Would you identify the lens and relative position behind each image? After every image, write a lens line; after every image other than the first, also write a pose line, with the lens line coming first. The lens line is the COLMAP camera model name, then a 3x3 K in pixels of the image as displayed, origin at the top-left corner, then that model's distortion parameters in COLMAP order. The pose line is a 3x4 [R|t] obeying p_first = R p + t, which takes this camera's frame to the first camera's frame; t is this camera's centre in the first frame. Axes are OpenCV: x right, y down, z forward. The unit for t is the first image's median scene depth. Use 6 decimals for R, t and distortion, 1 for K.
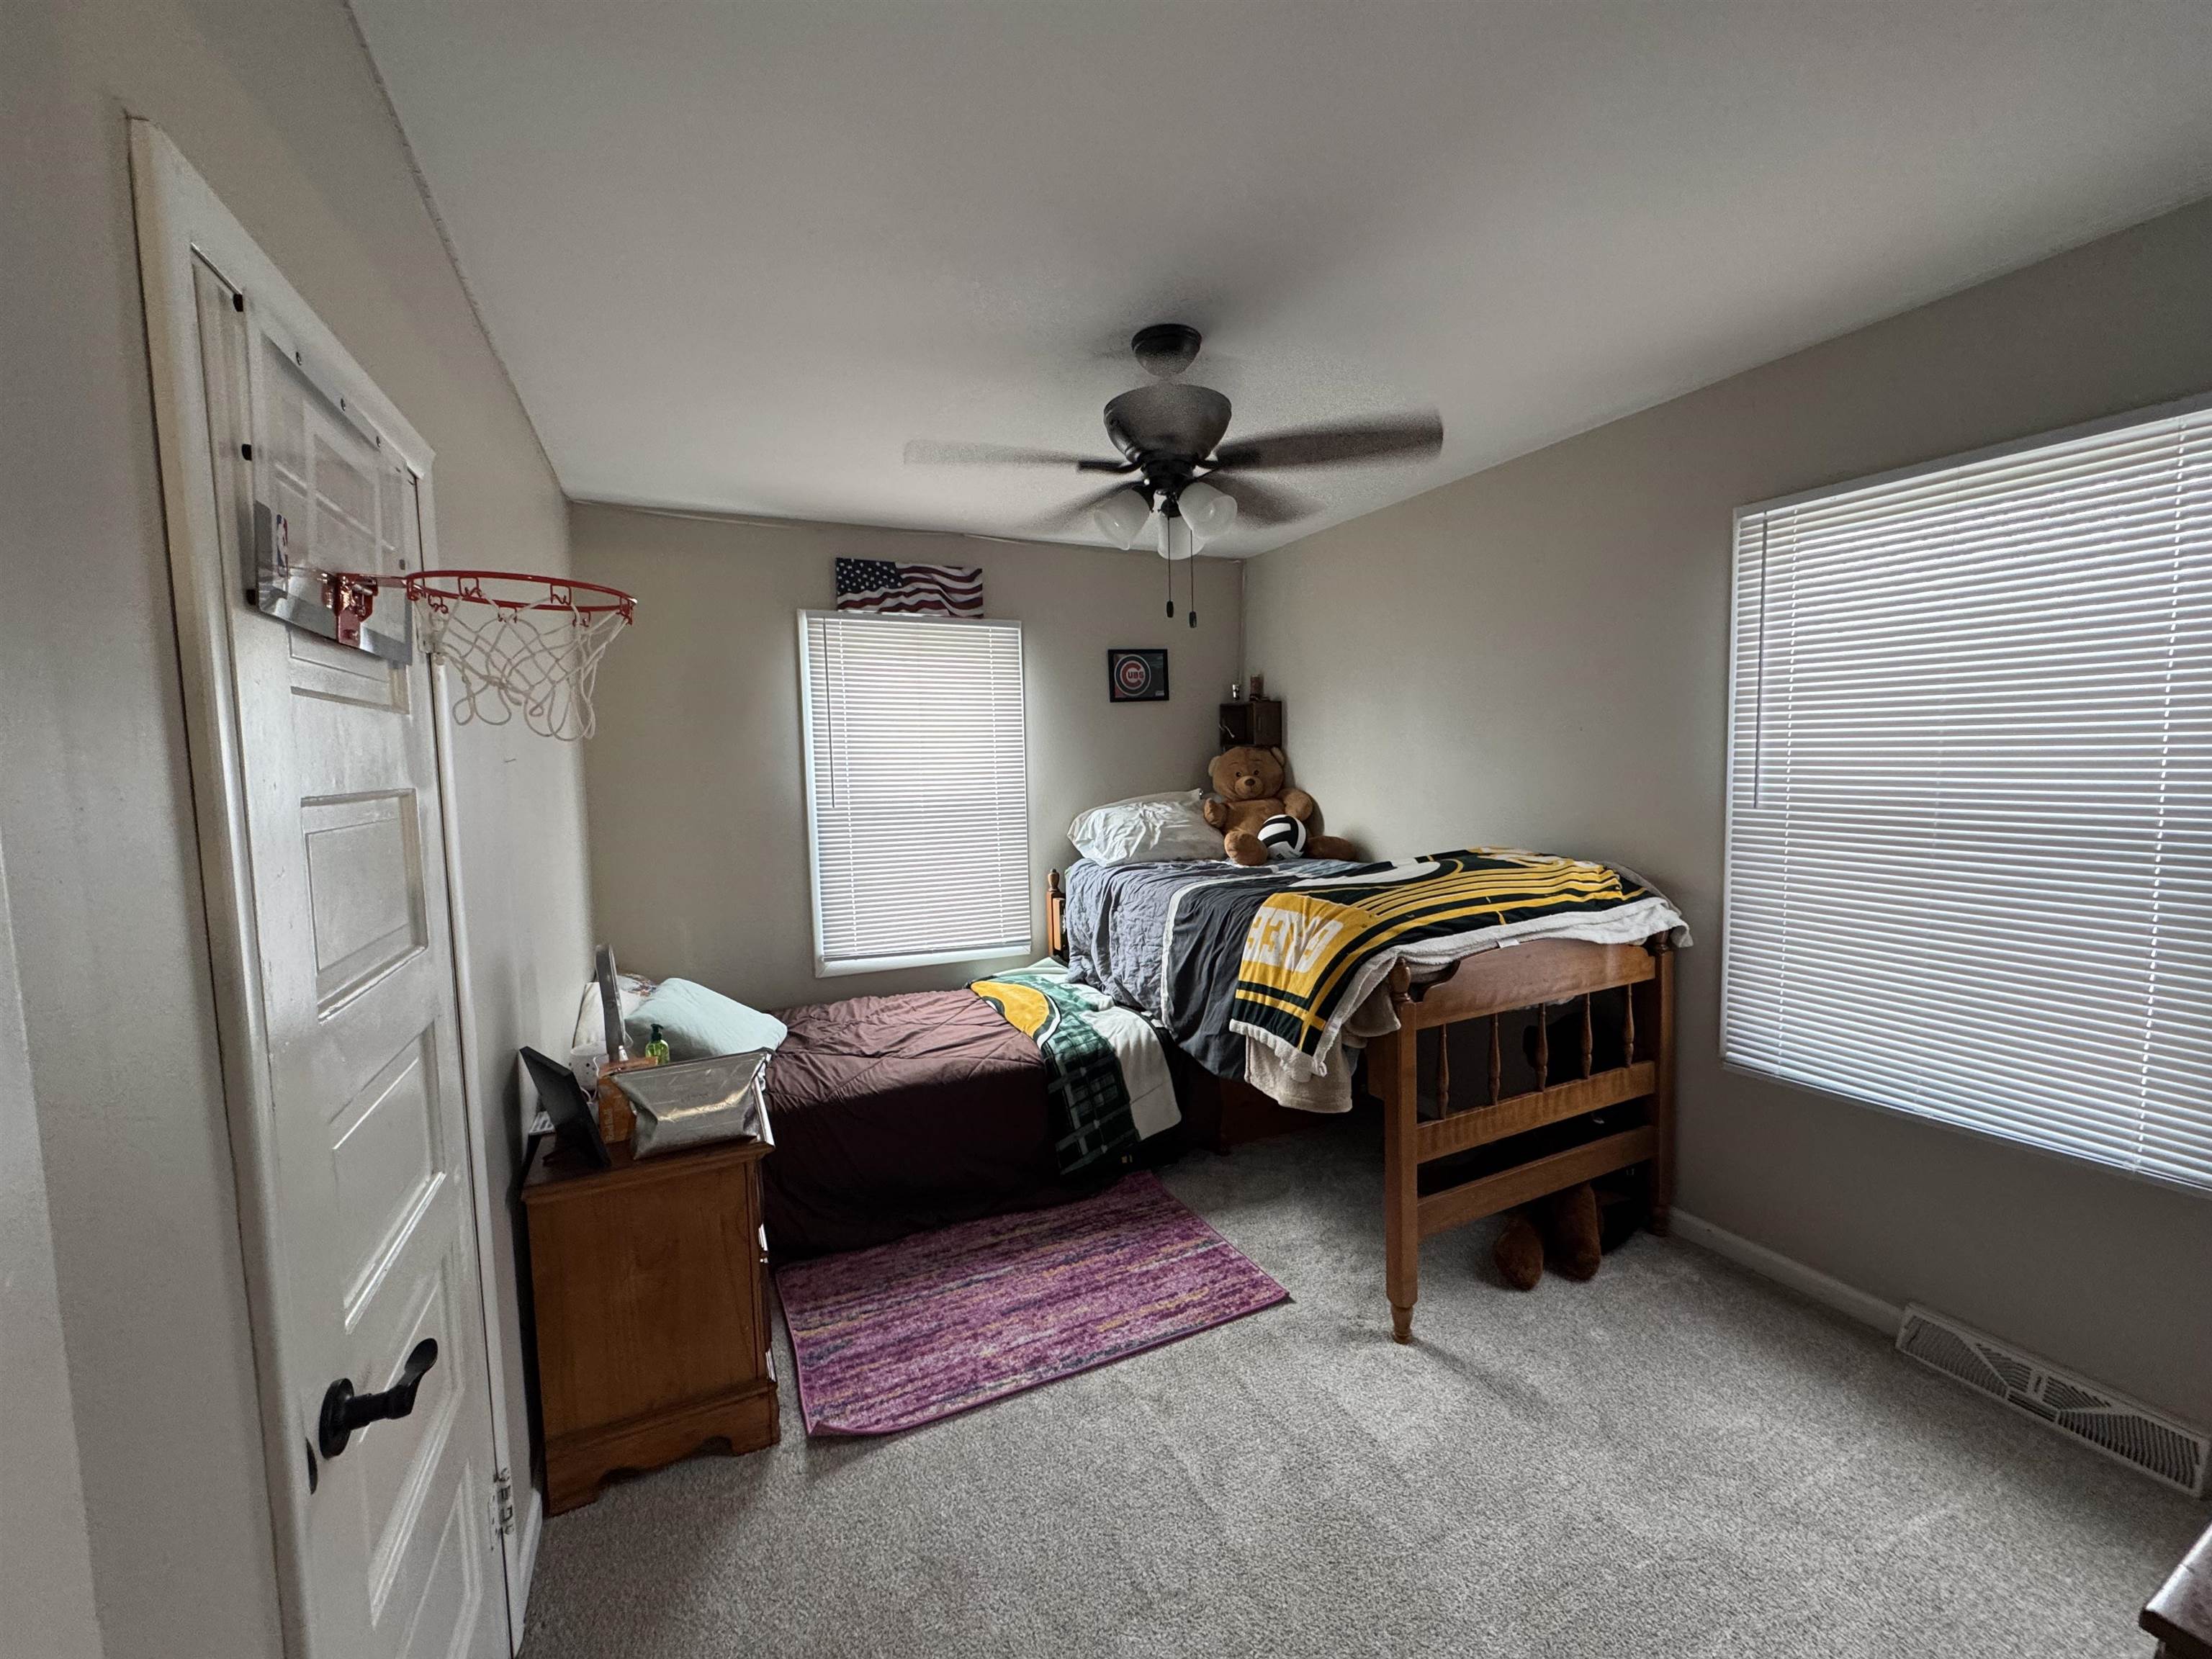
lens RADIAL K [[880.9, 0, 1112.3], [0, 880.9, 827.2], [0, 0, 1]] dist [-0.001965, 0.000219]
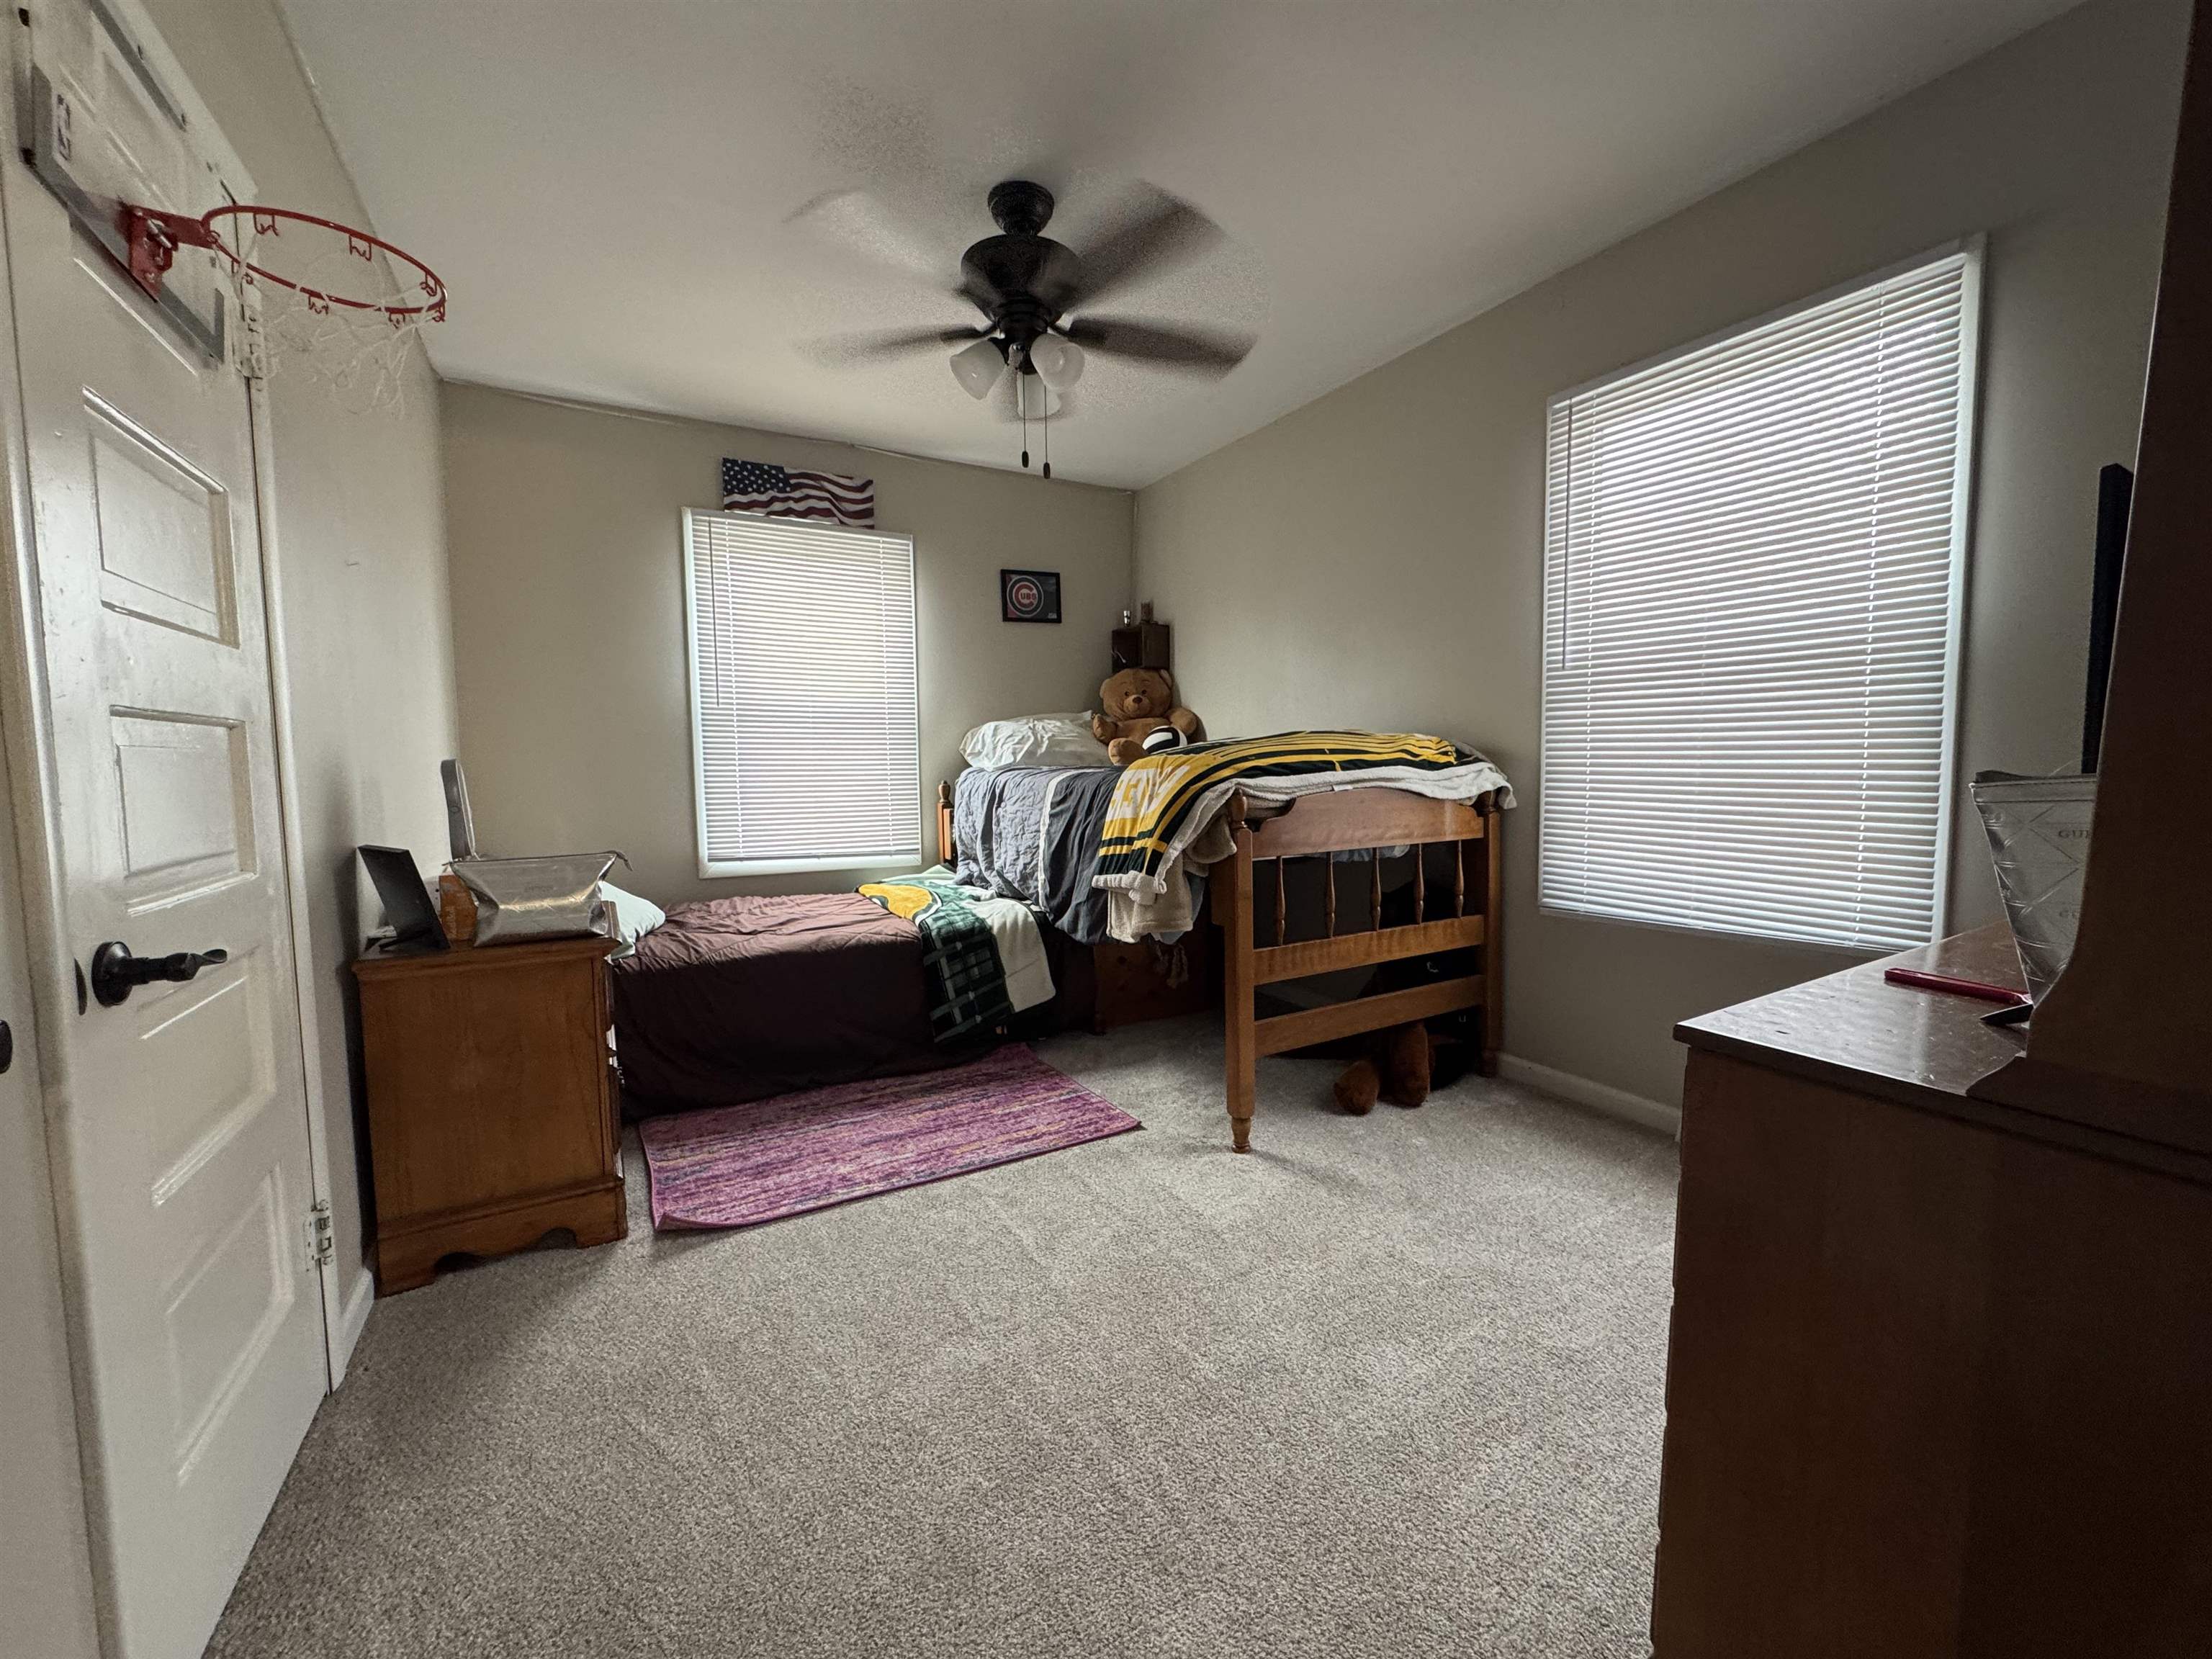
lens RADIAL K [[880.9, 0, 1112.3], [0, 880.9, 827.2], [0, 0, 1]] dist [-0.001965, 0.000219]
pose [[0.997009, 0.004828, 0.077130, 0.079133], [-0.004424, 0.999976, -0.005406, 0.173271], [-0.077154, 0.005048, 0.997006, -0.049298]]
